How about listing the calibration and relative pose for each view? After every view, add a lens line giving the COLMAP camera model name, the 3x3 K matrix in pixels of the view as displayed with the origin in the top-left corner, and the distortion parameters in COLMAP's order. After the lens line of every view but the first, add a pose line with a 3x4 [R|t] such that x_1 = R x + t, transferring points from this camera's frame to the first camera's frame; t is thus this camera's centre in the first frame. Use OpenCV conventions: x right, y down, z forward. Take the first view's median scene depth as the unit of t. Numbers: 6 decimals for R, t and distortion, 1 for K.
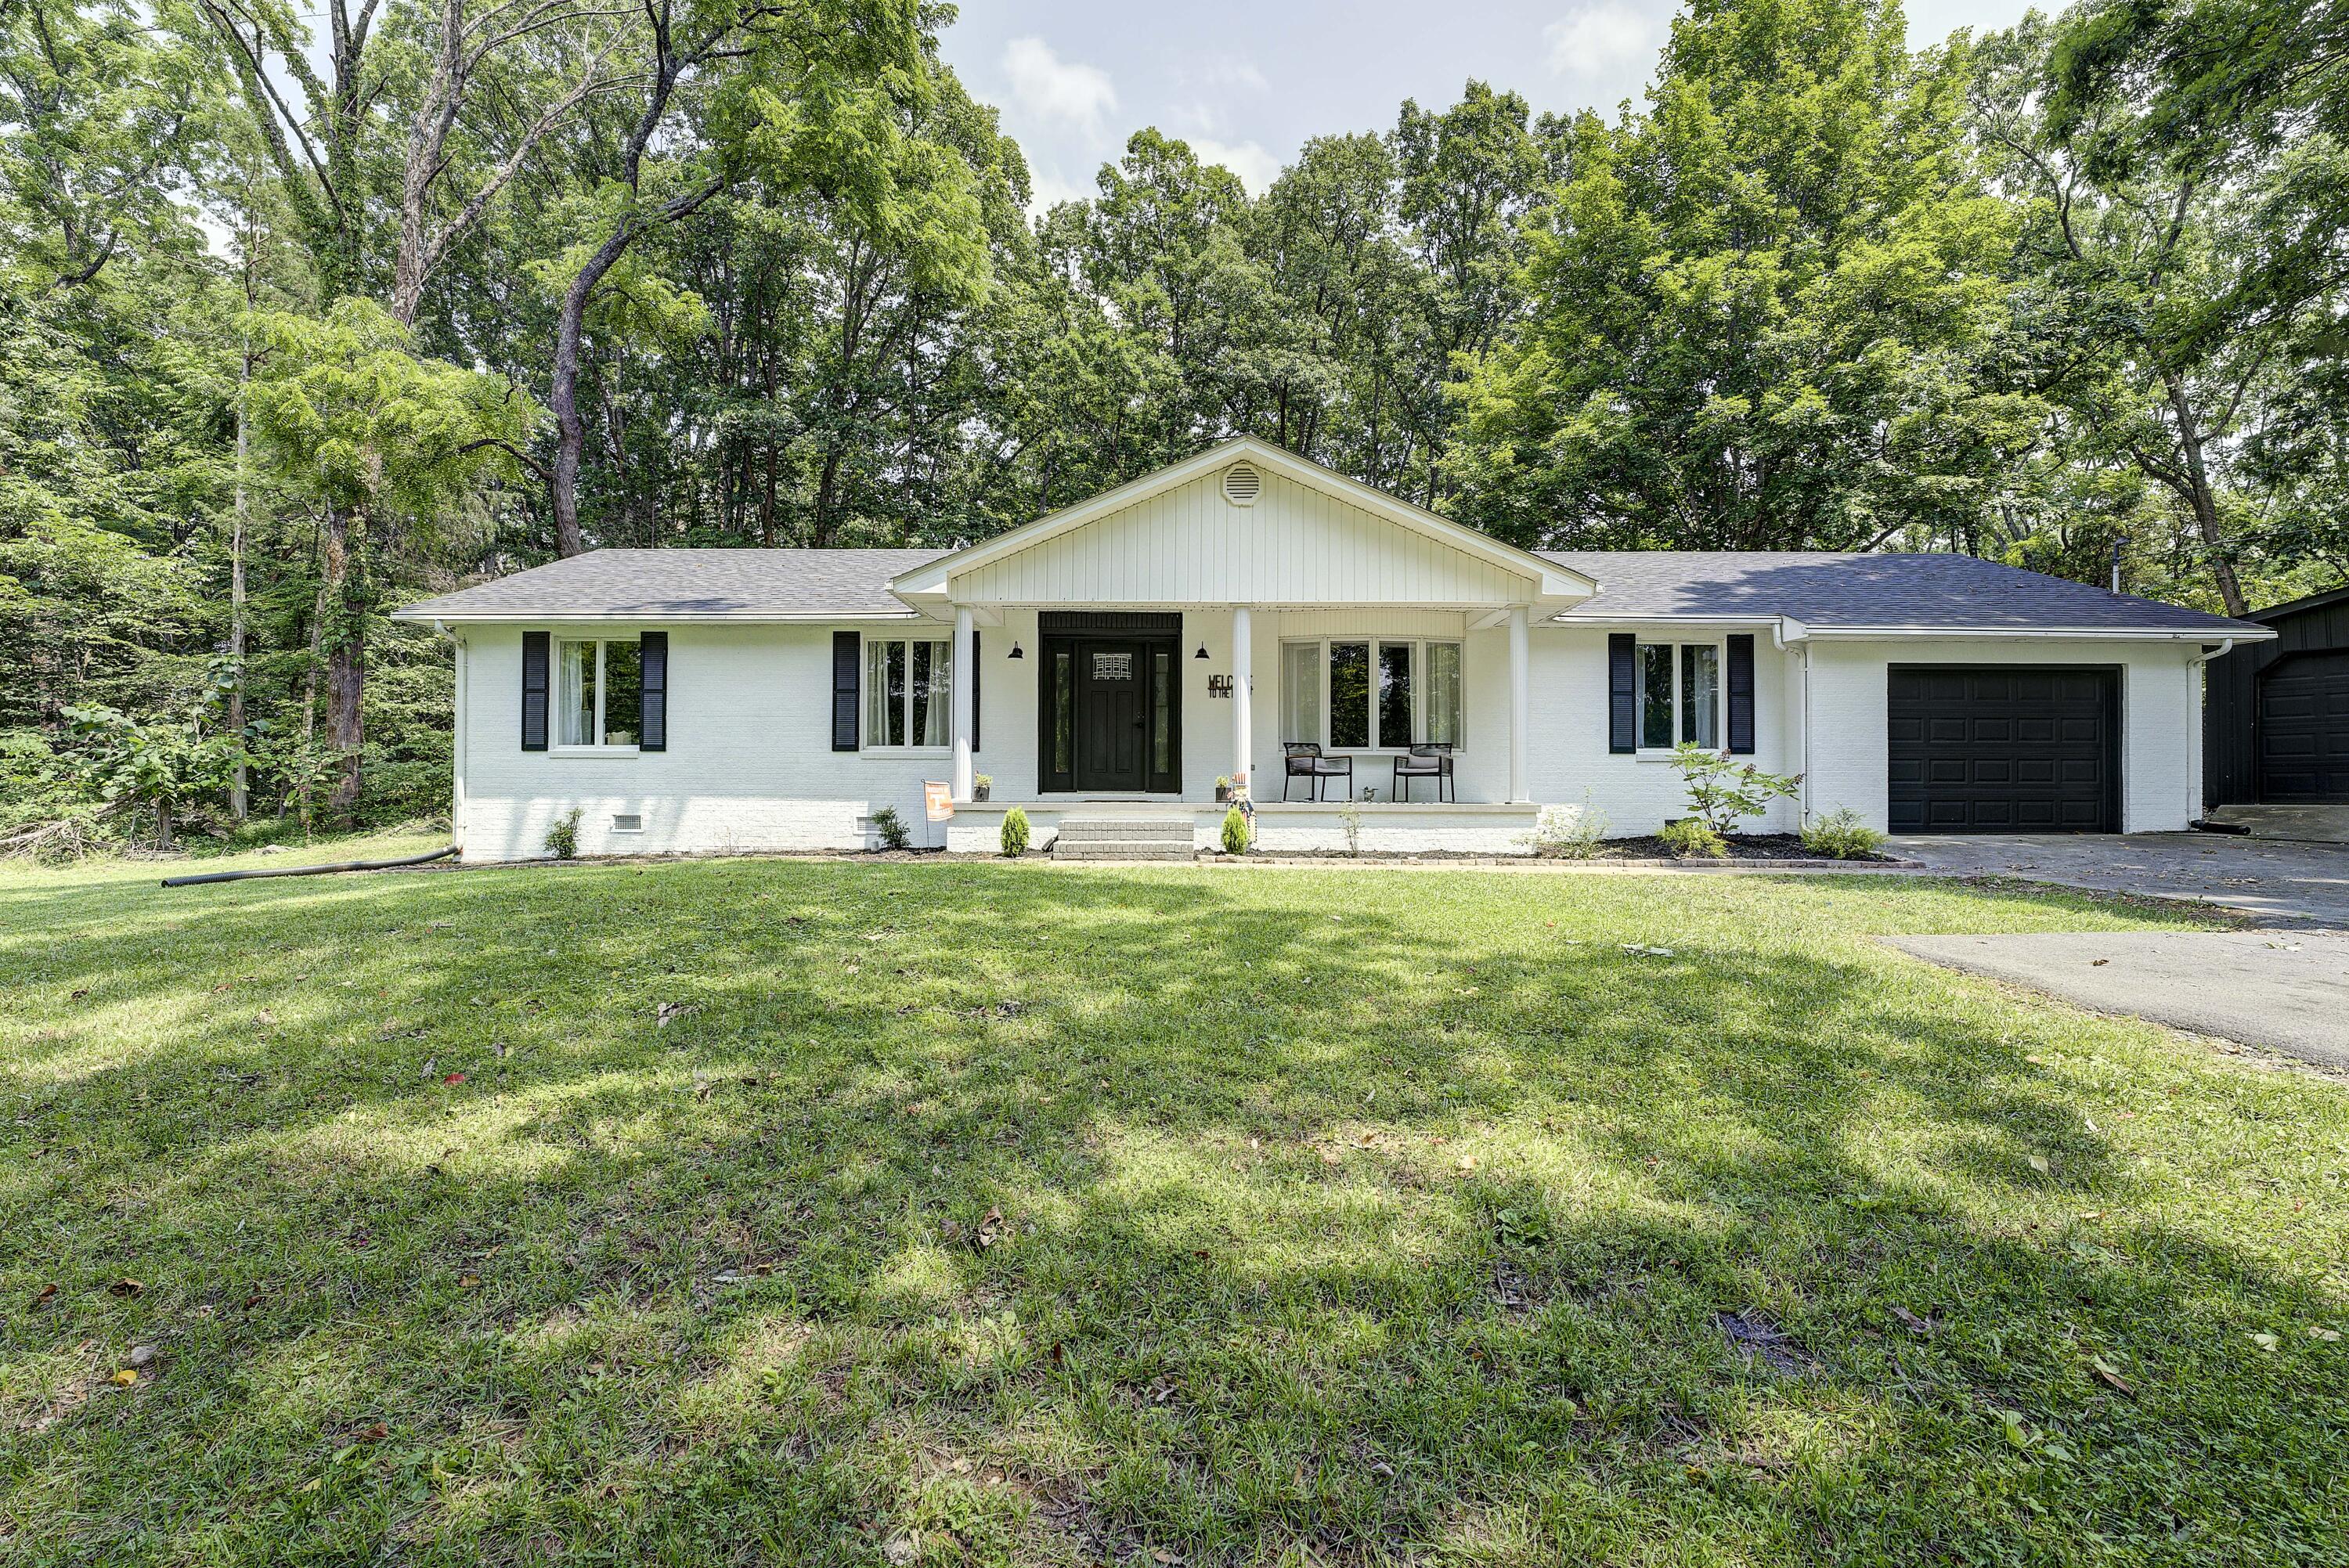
lens RADIAL K [[956.6, 0, 1171.1], [0, 956.6, 798.9], [0, 0, 1]] dist [-0.012707, -0.000022]
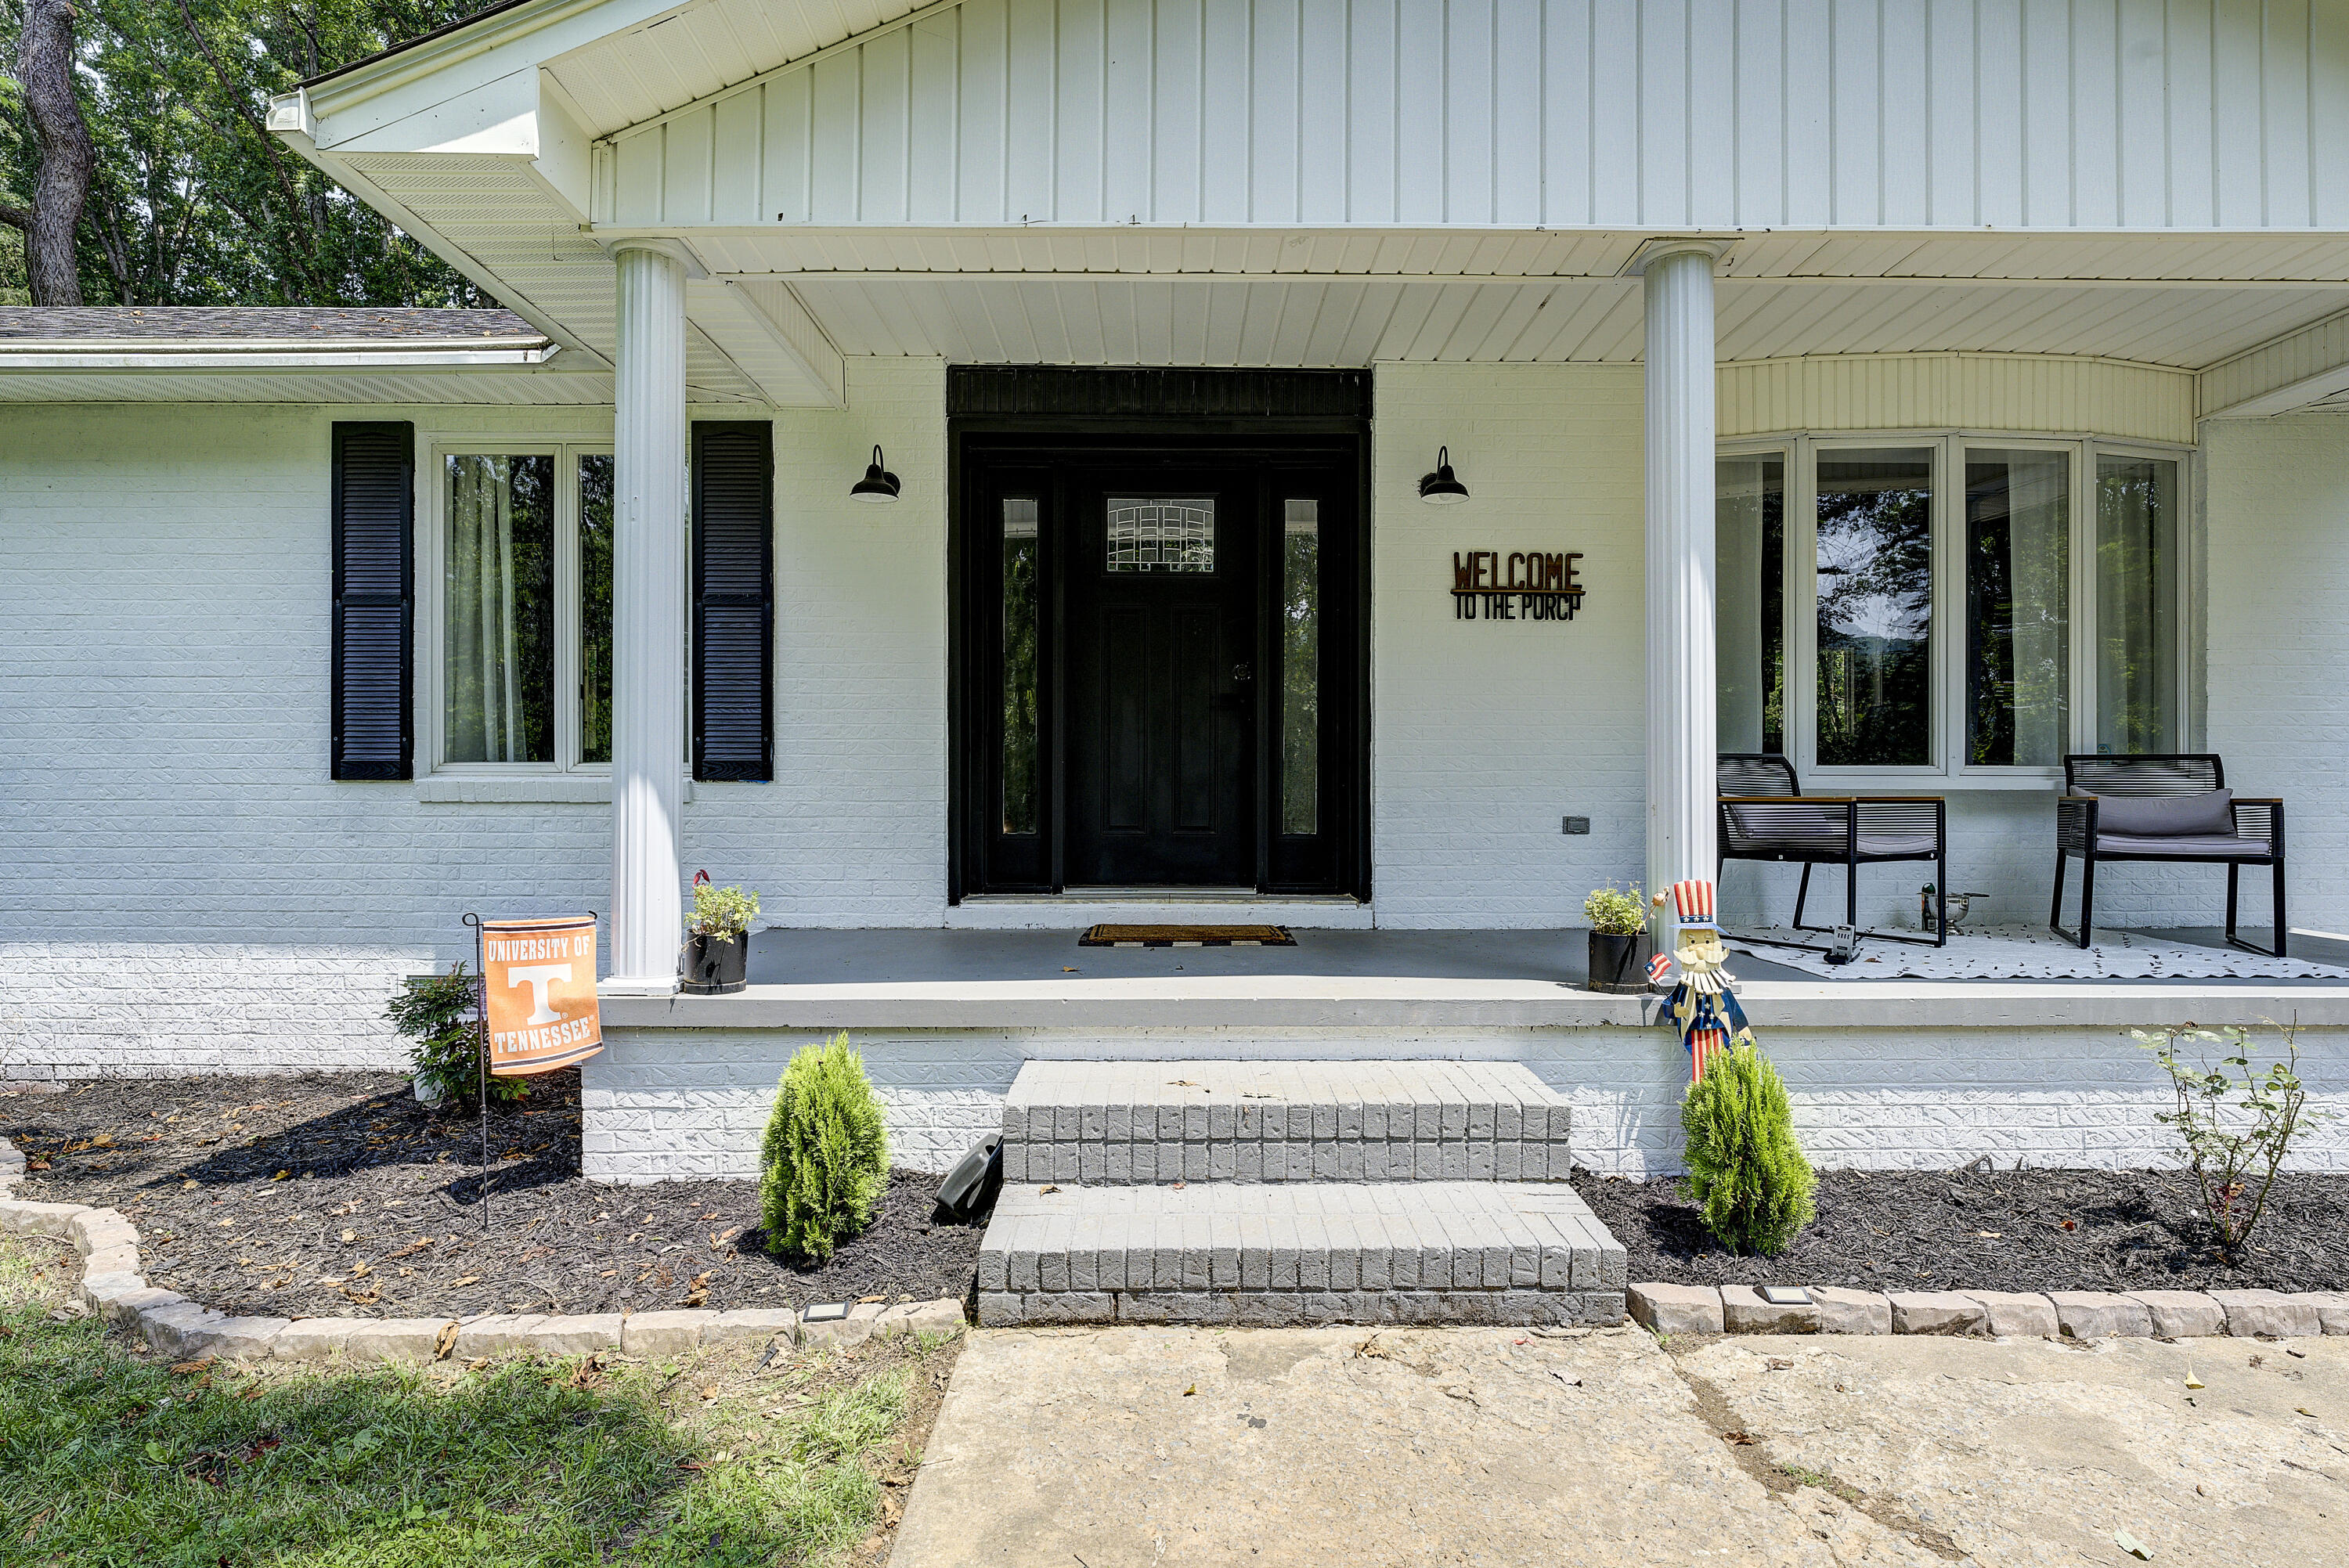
lens RADIAL K [[1219.3, 0, 1172.0], [0, 1219.3, 800.7], [0, 0, 1]] dist [-0.005738, -0.000623]
pose [[0.999986, -0.002316, 0.004664, -0.062972], [0.002292, 0.999984, 0.005109, -0.044246], [-0.004676, -0.005098, 0.999976, 0.574684]]
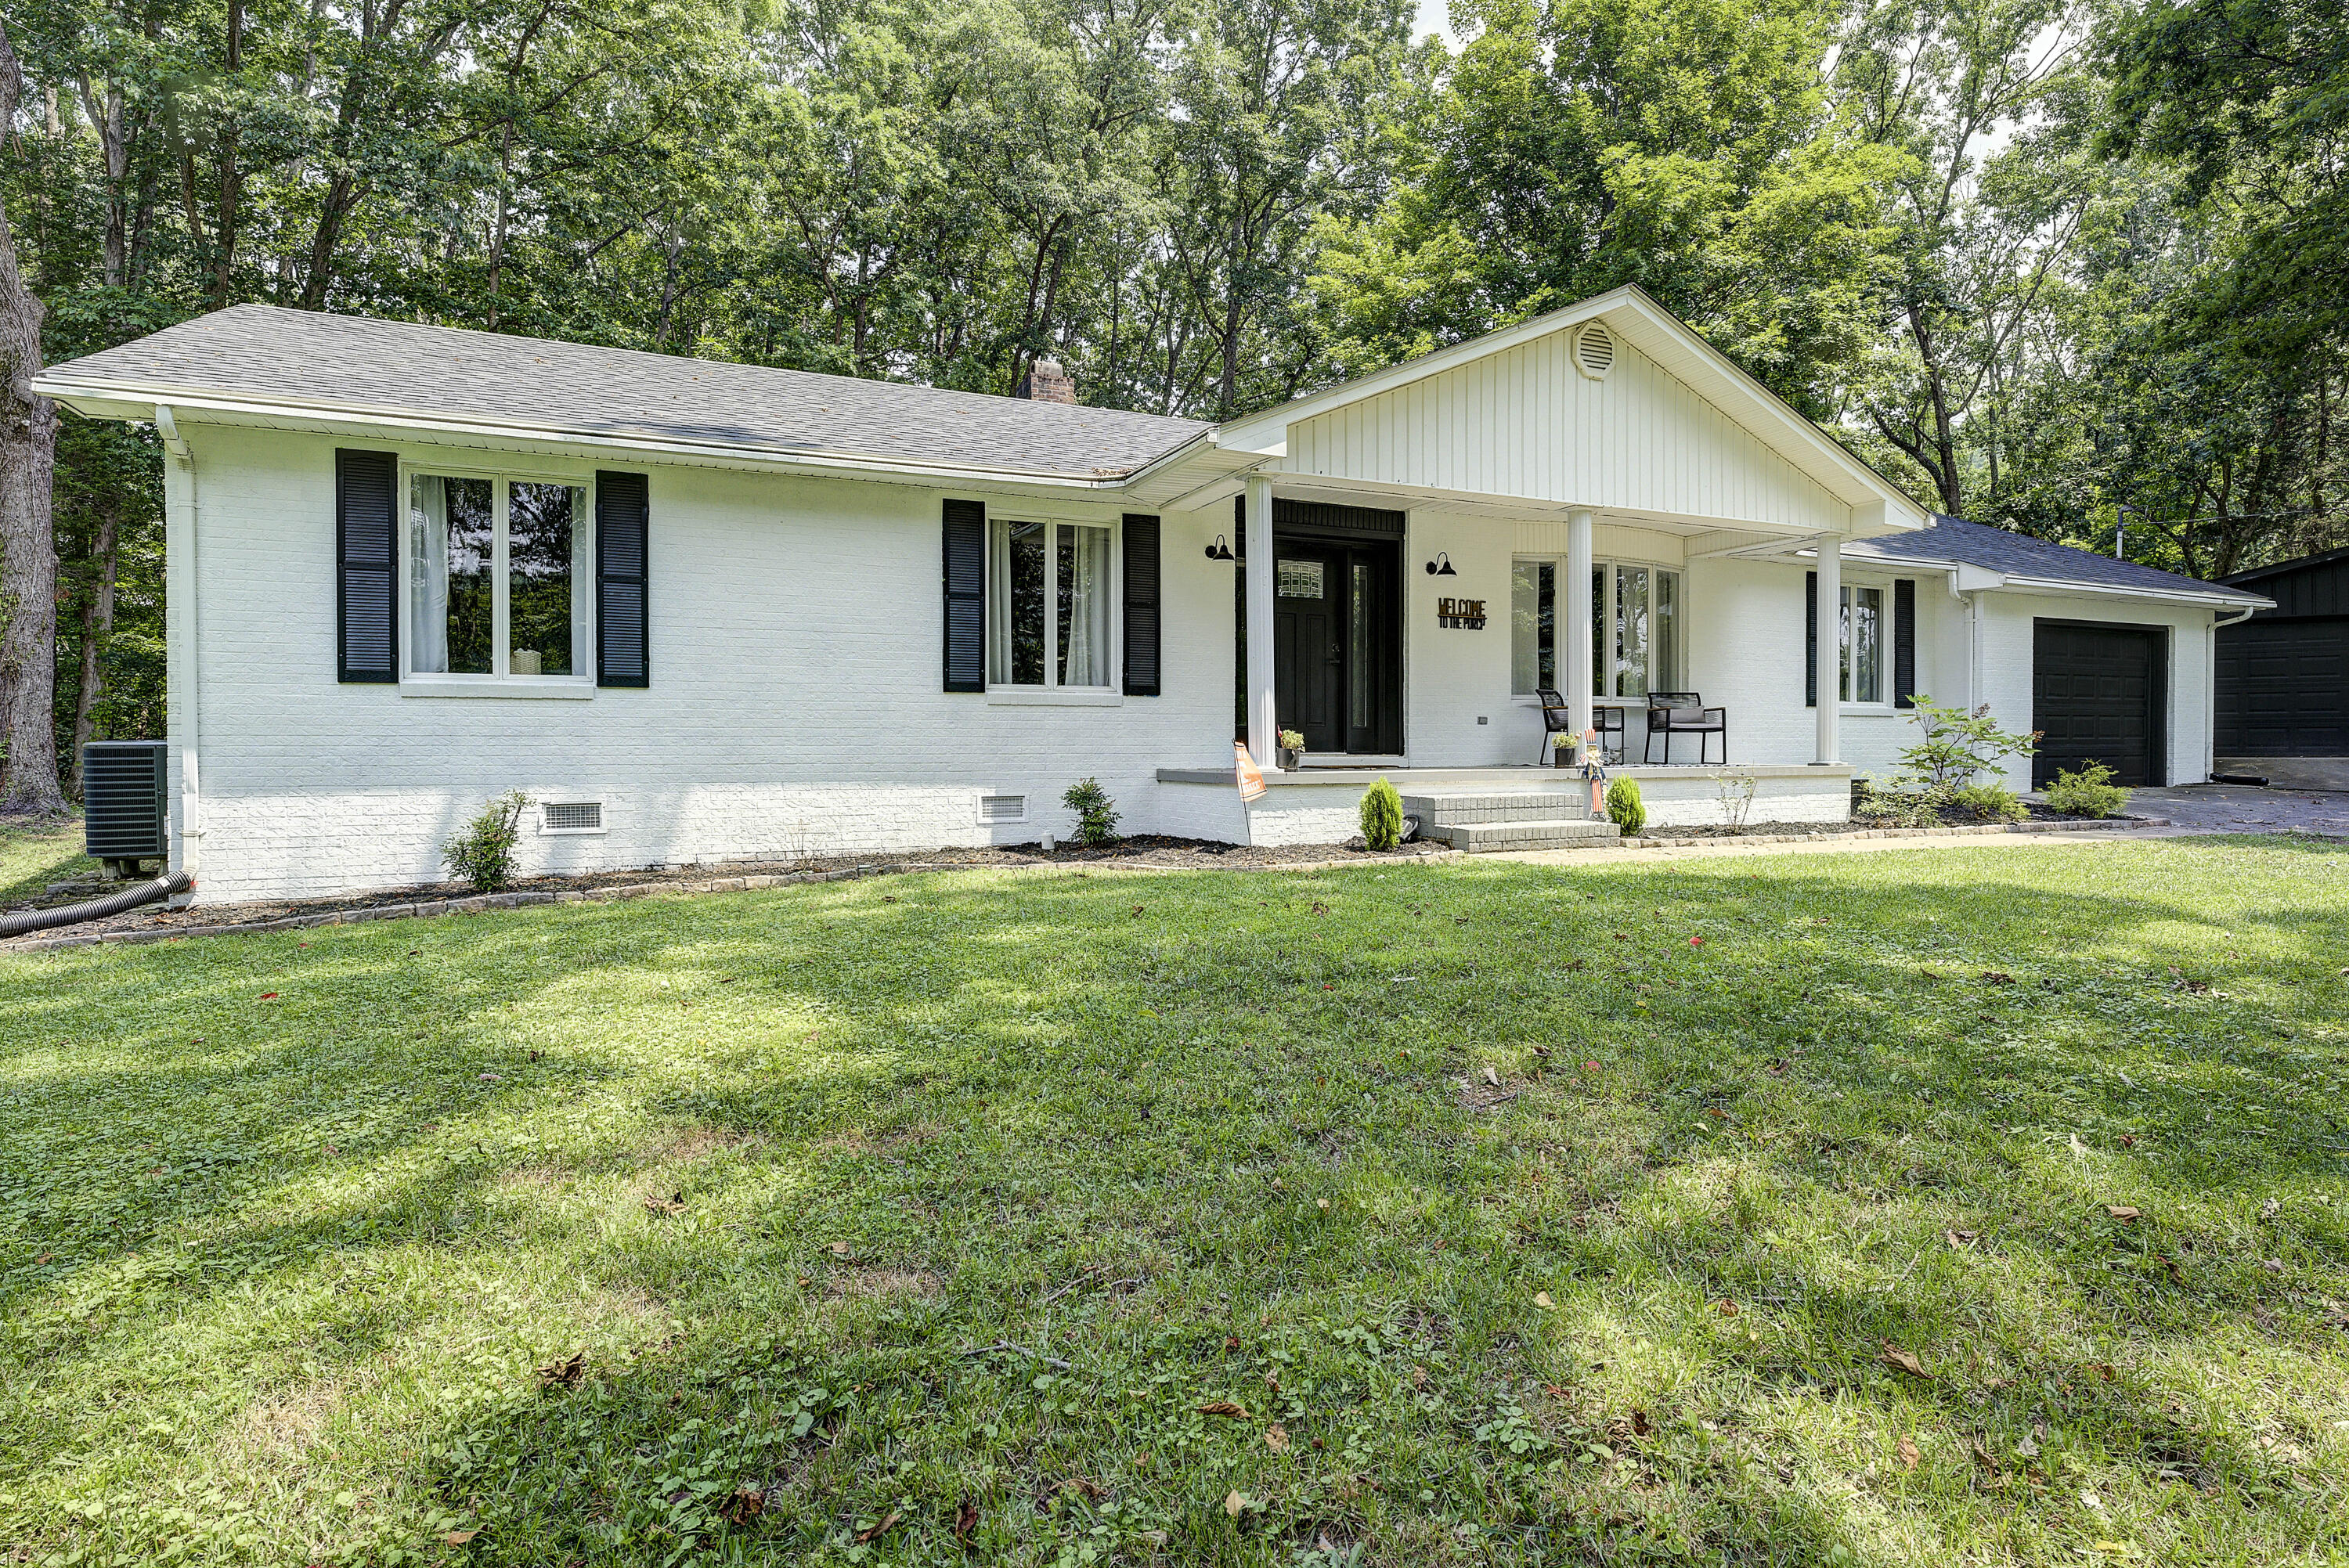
lens RADIAL K [[1219.3, 0, 1188.9], [0, 1219.3, 771.4], [0, 0, 1]] dist [-0.005738, -0.000623]
pose [[0.907817, -0.013616, 0.419145, -0.544730], [0.008313, 0.999861, 0.014475, -0.008380], [-0.419283, -0.009657, 0.907804, 0.214040]]
